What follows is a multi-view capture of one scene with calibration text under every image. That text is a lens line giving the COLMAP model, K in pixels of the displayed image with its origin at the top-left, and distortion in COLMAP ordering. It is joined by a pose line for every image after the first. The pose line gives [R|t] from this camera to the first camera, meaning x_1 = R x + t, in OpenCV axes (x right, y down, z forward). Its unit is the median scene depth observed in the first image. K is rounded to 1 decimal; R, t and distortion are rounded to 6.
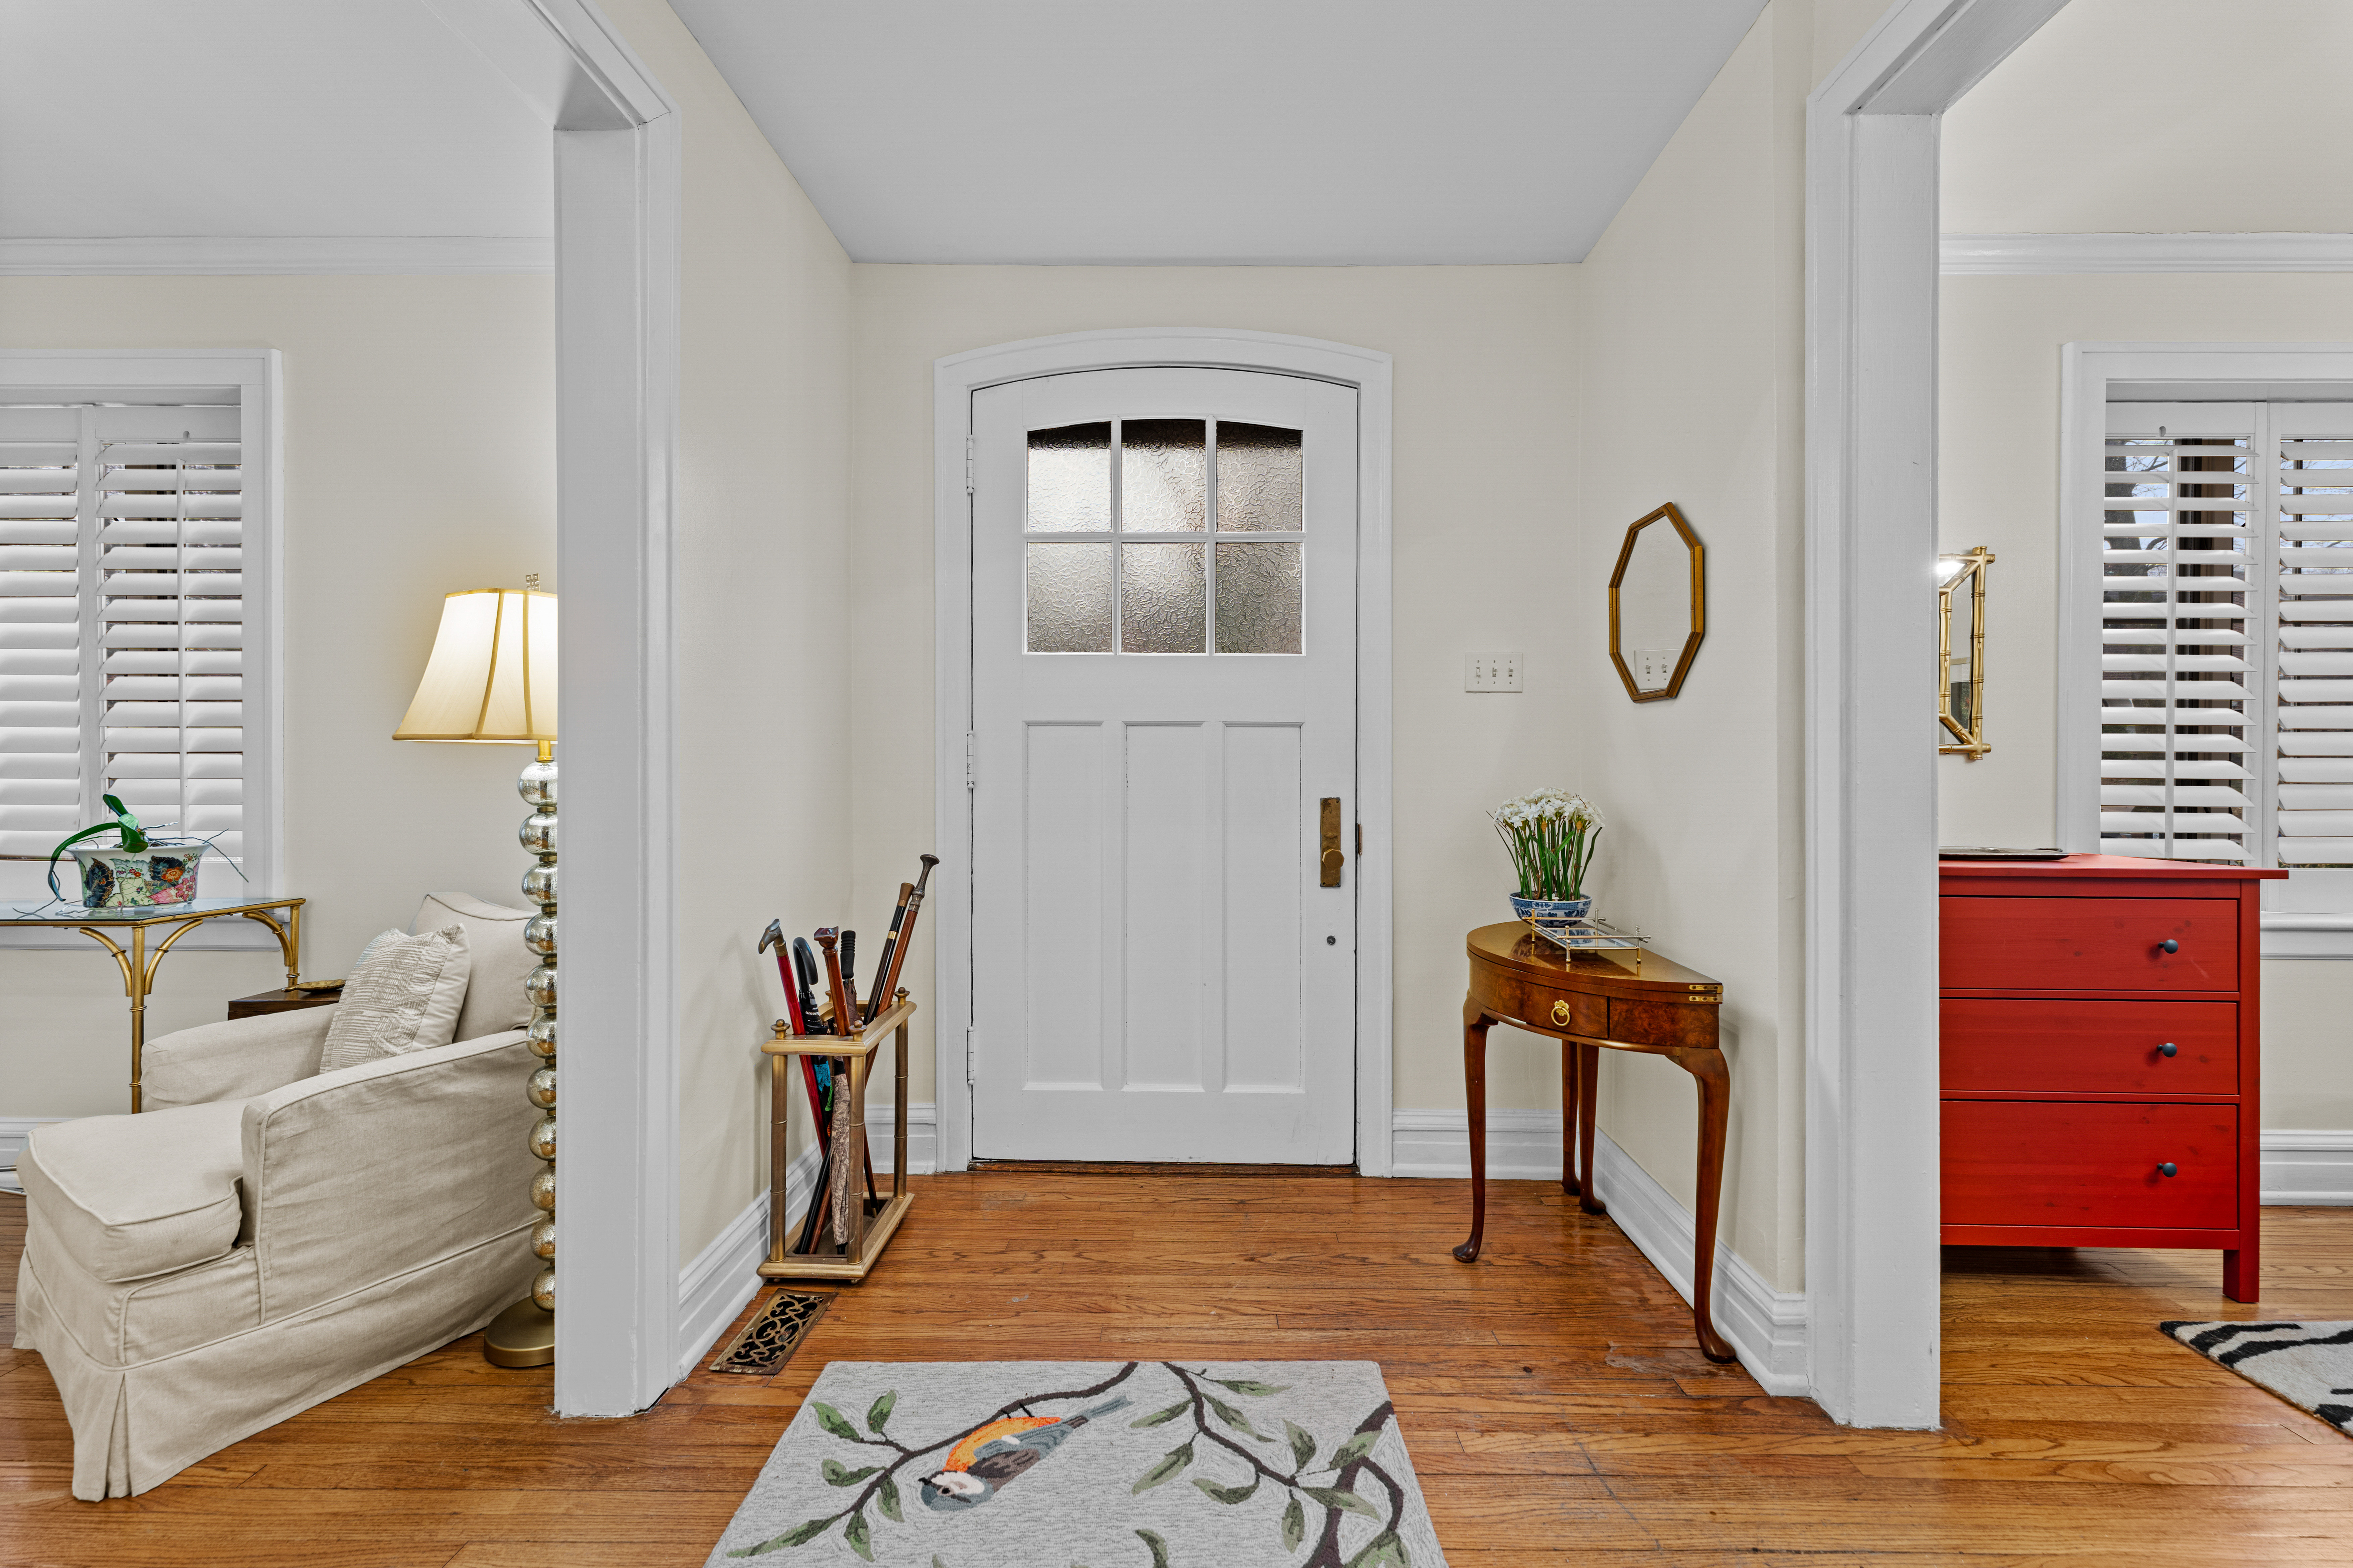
lens RADIAL K [[920.1, 0, 1176.5], [0, 920.1, 784.0], [0, 0, 1]] dist [-0.000831, -0.000302]
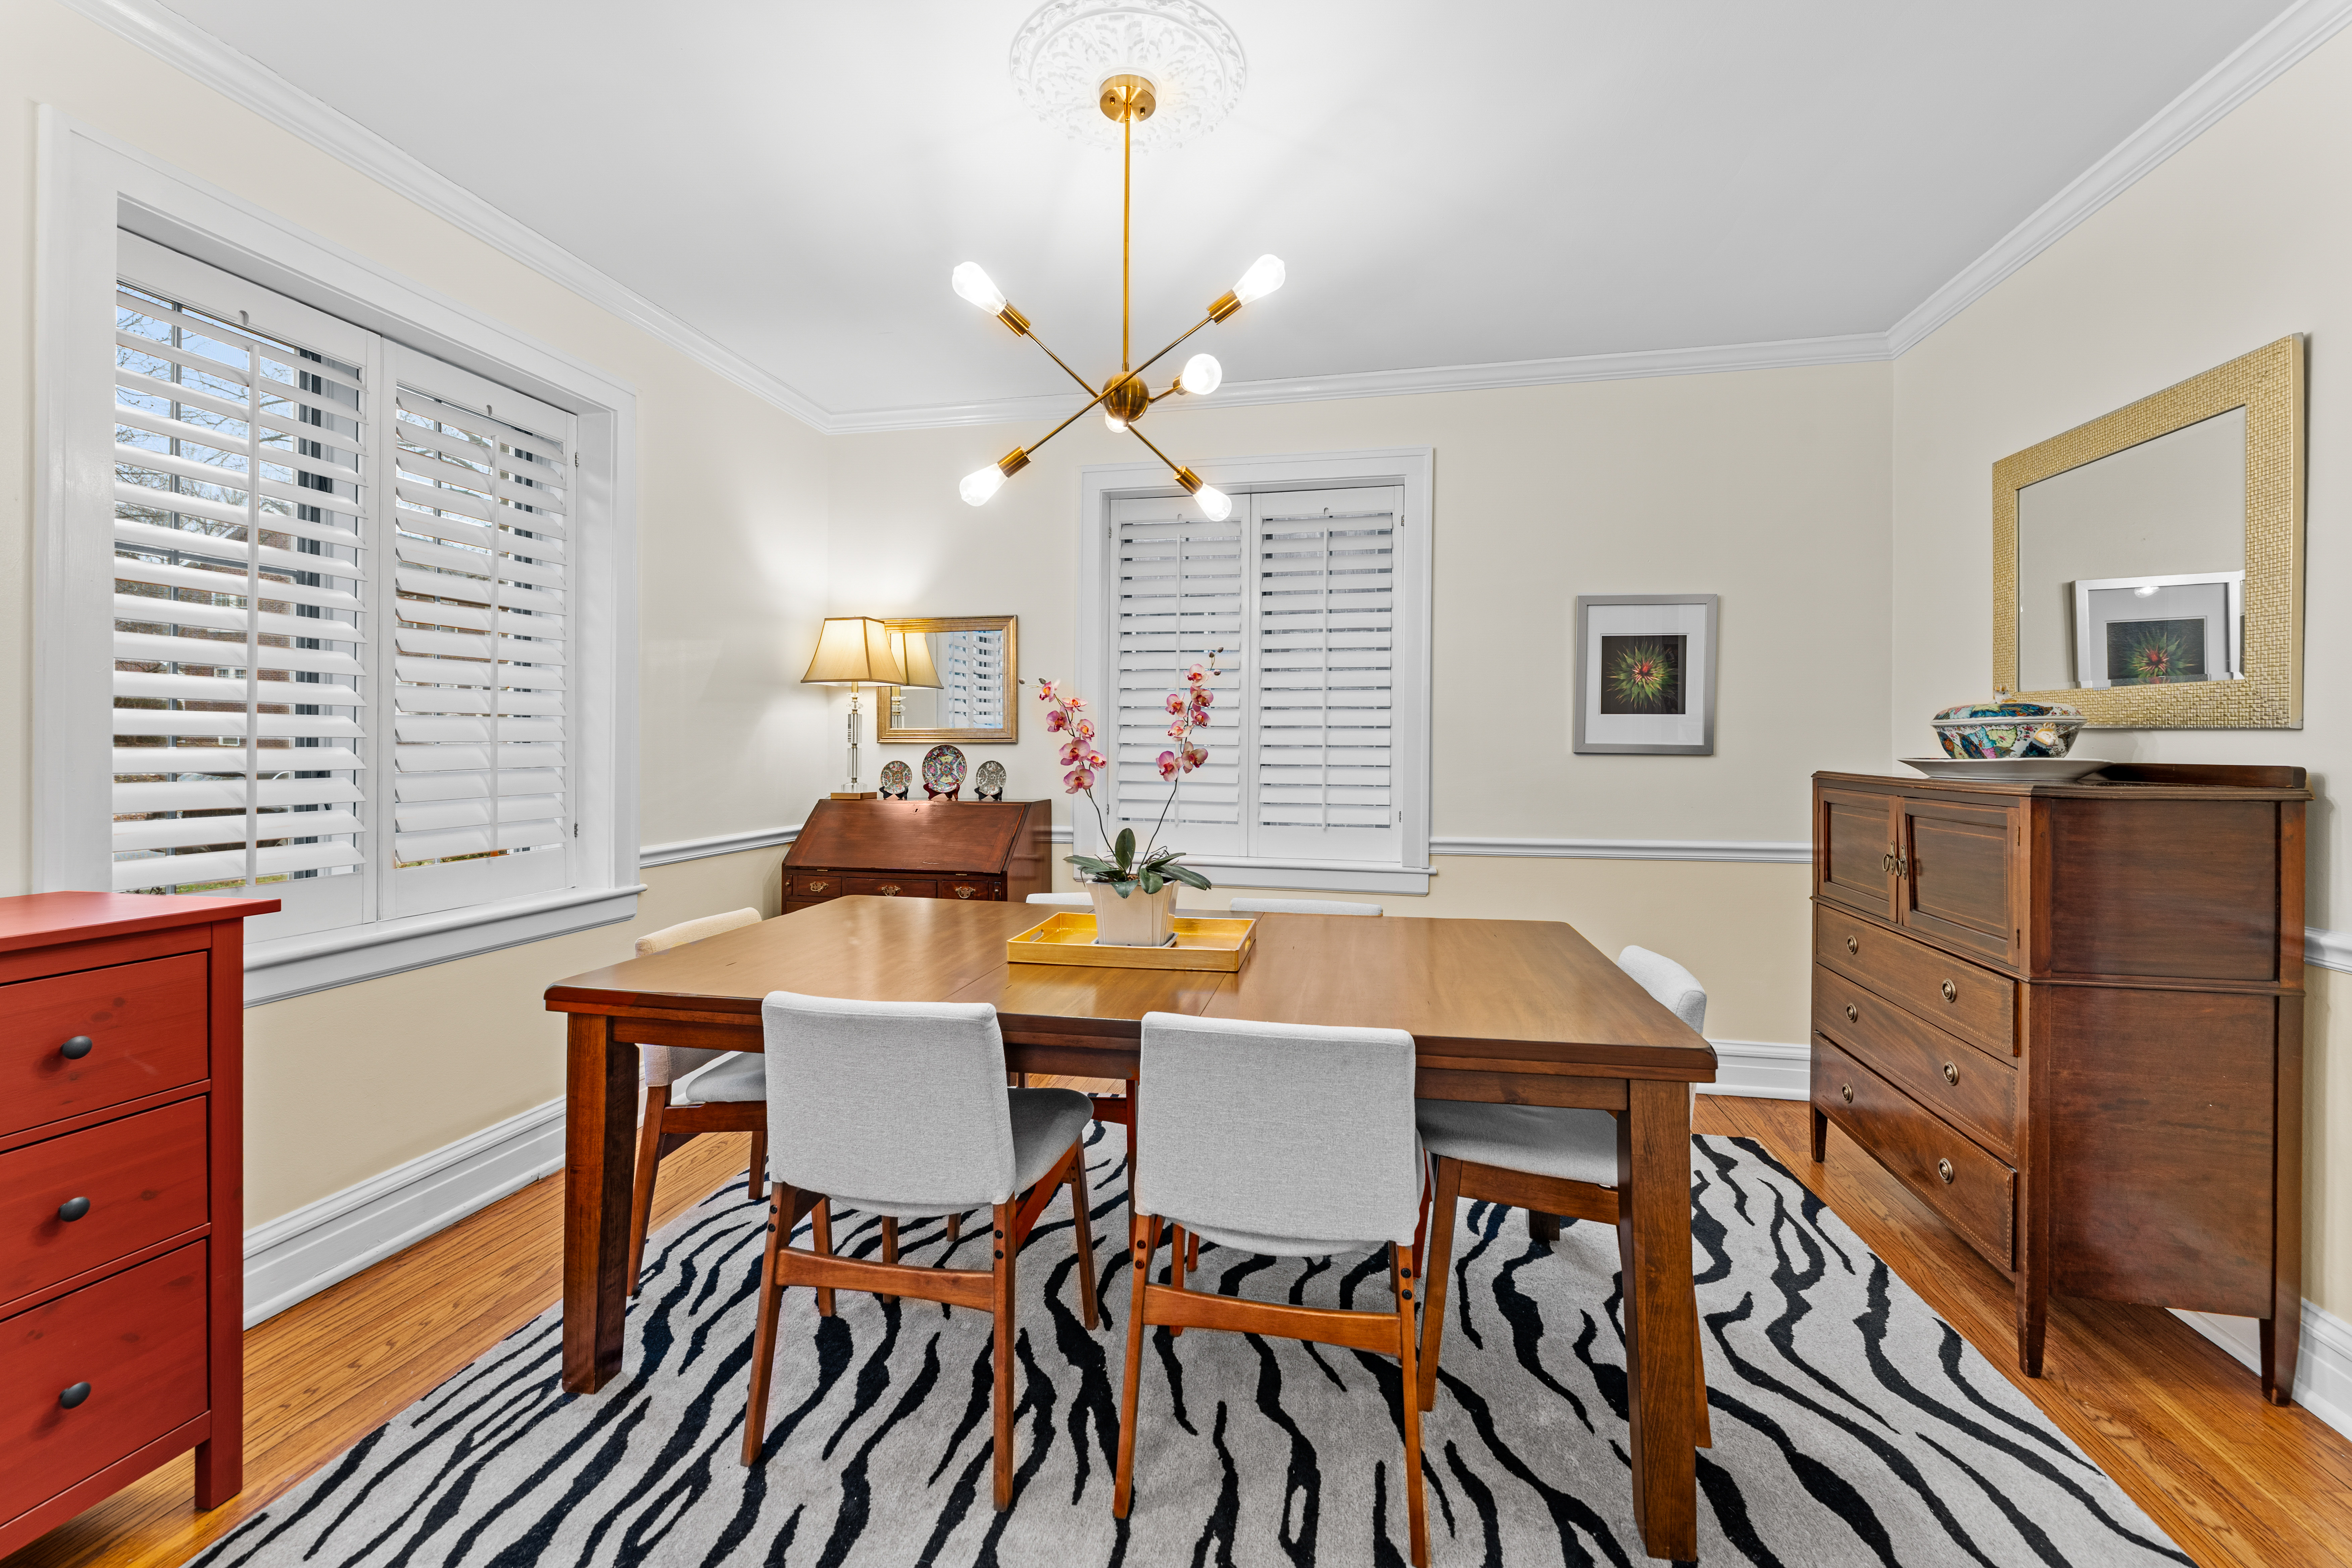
lens RADIAL K [[963.6, 0, 1177.0], [0, 963.6, 744.4], [0, 0, 1]] dist [-0.000746, -0.000538]
pose [[0.185841, -0.003563, 0.982573, 0.556561], [0.003968, 0.999988, 0.002875, -0.034533], [-0.982572, 0.003364, 0.185853, 0.114014]]
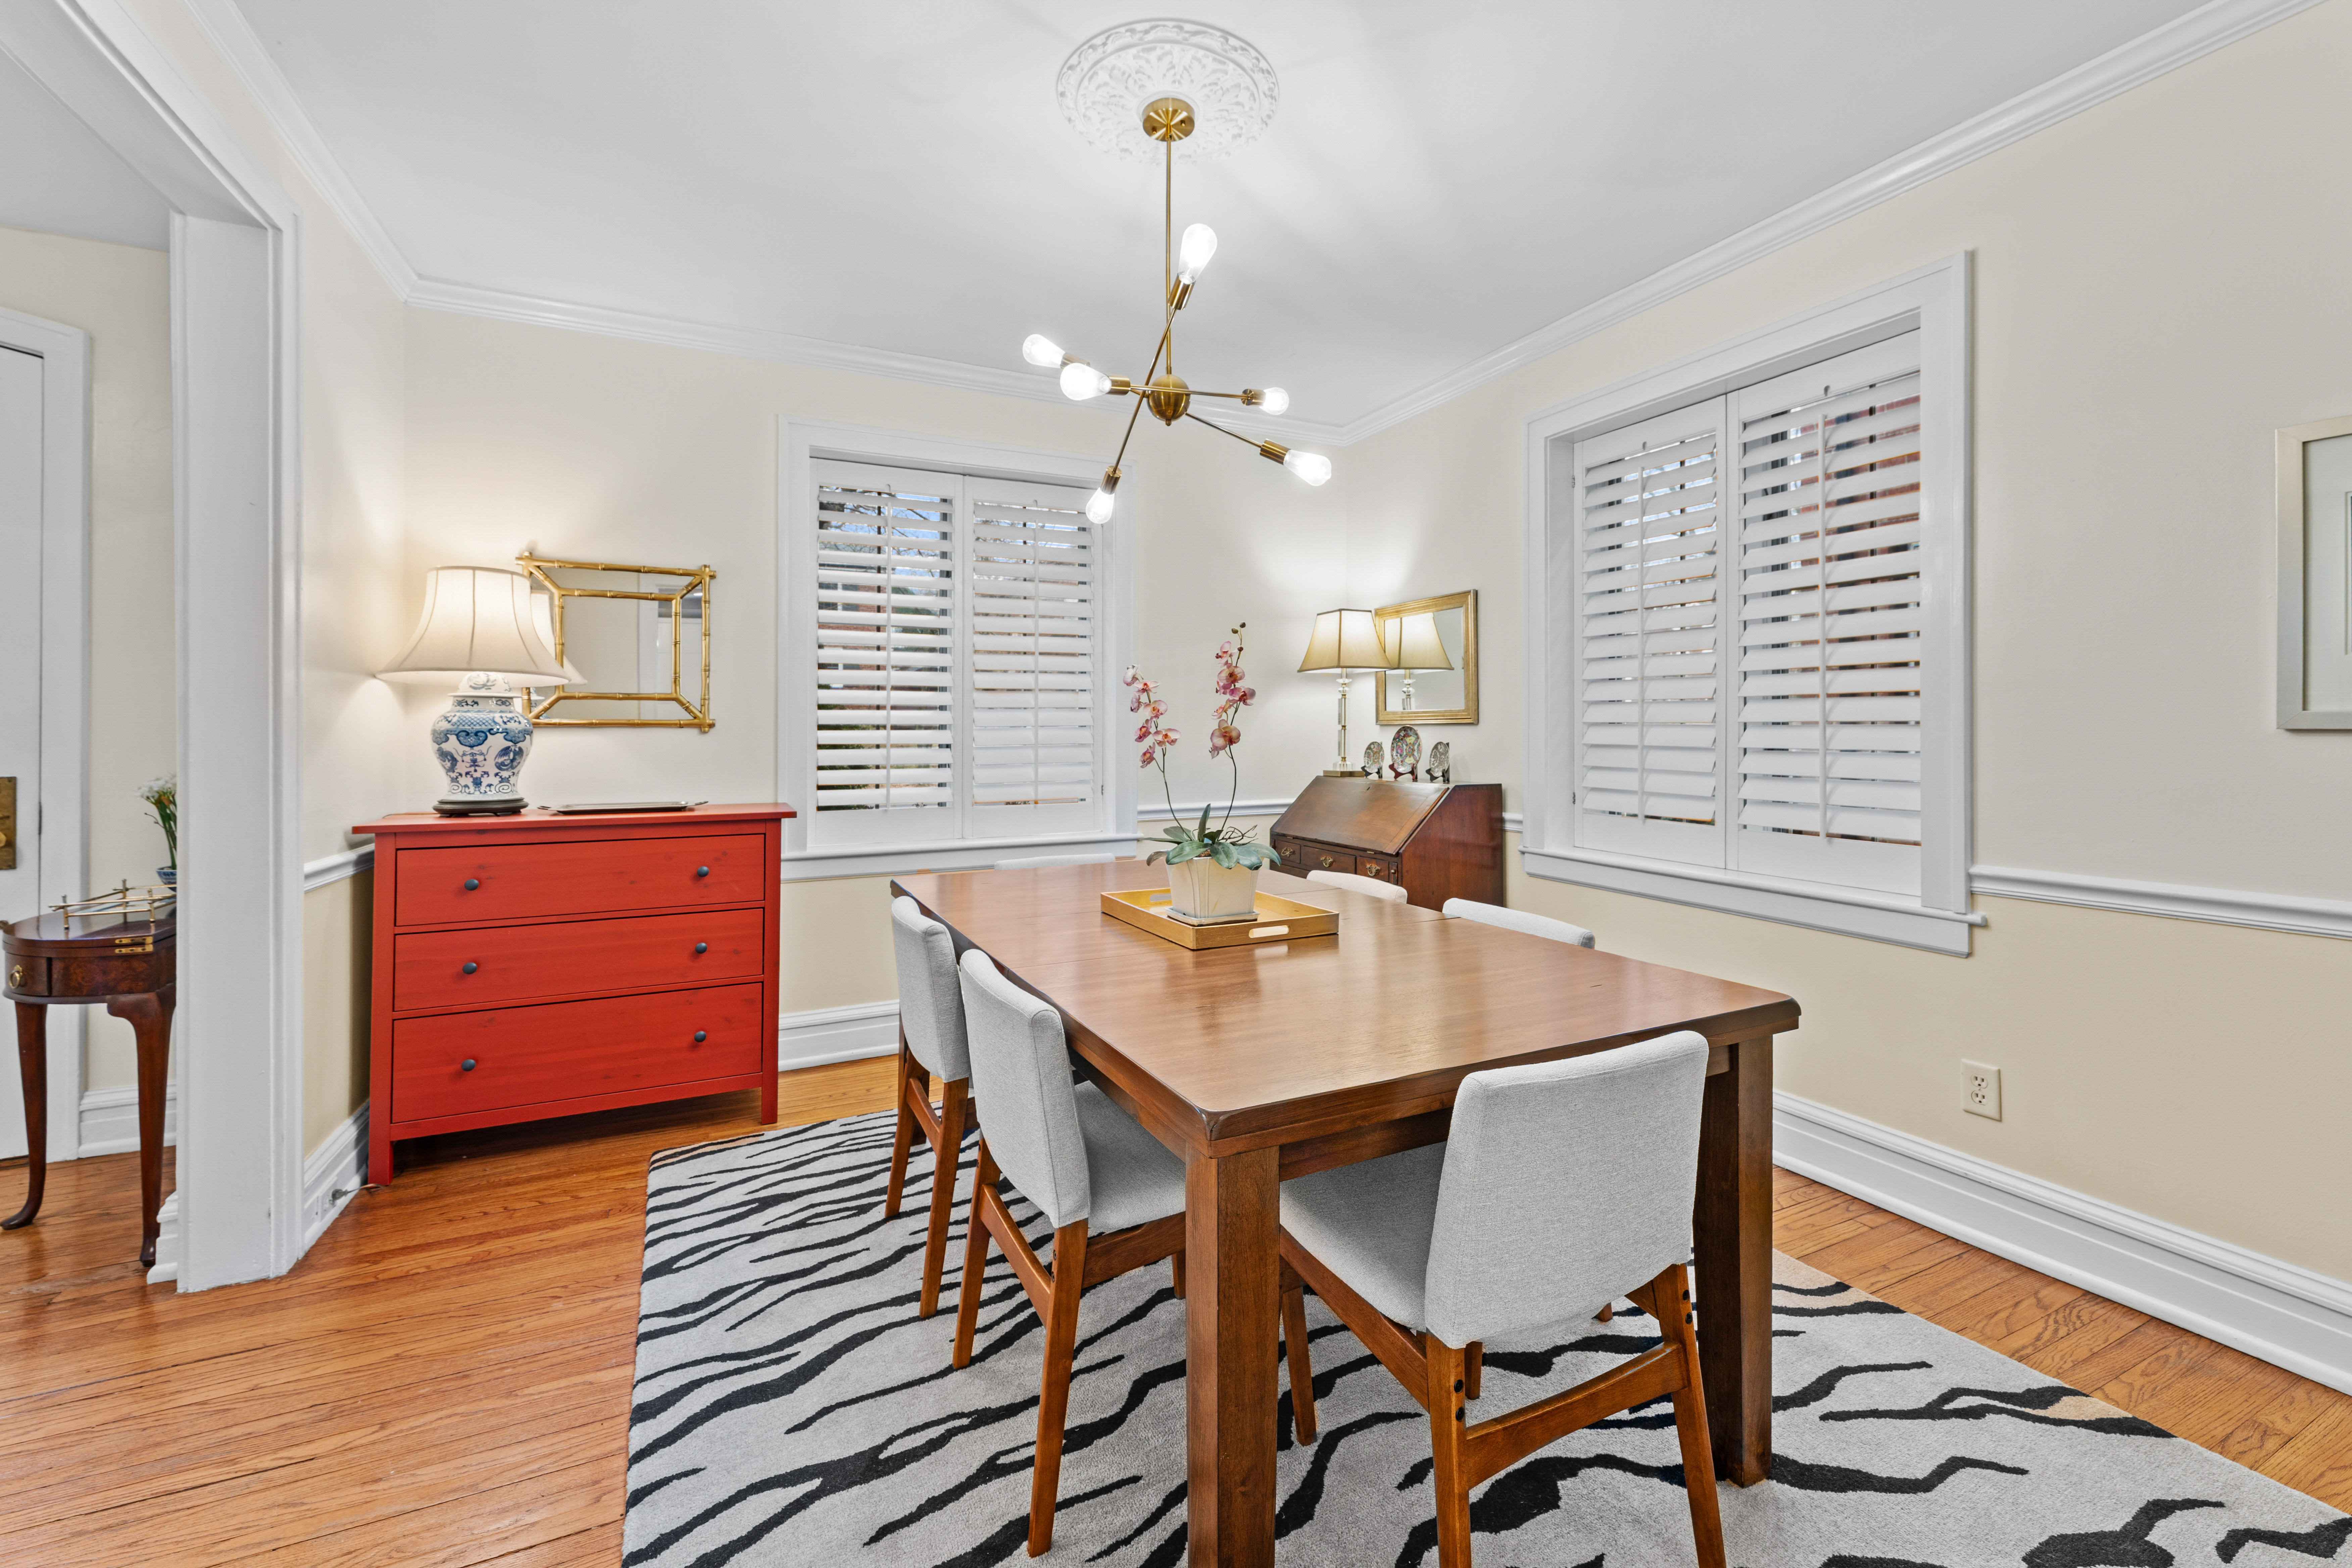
lens RADIAL K [[970.2, 0, 1184.0], [0, 970.2, 720.0], [0, 0, 1]] dist [0.003344, 0.000566]
pose [[0.891655, -0.002995, 0.452705, 1.055907], [0.010931, 0.999829, -0.014916, -0.018549], [-0.452583, 0.018248, 0.891535, -0.604696]]
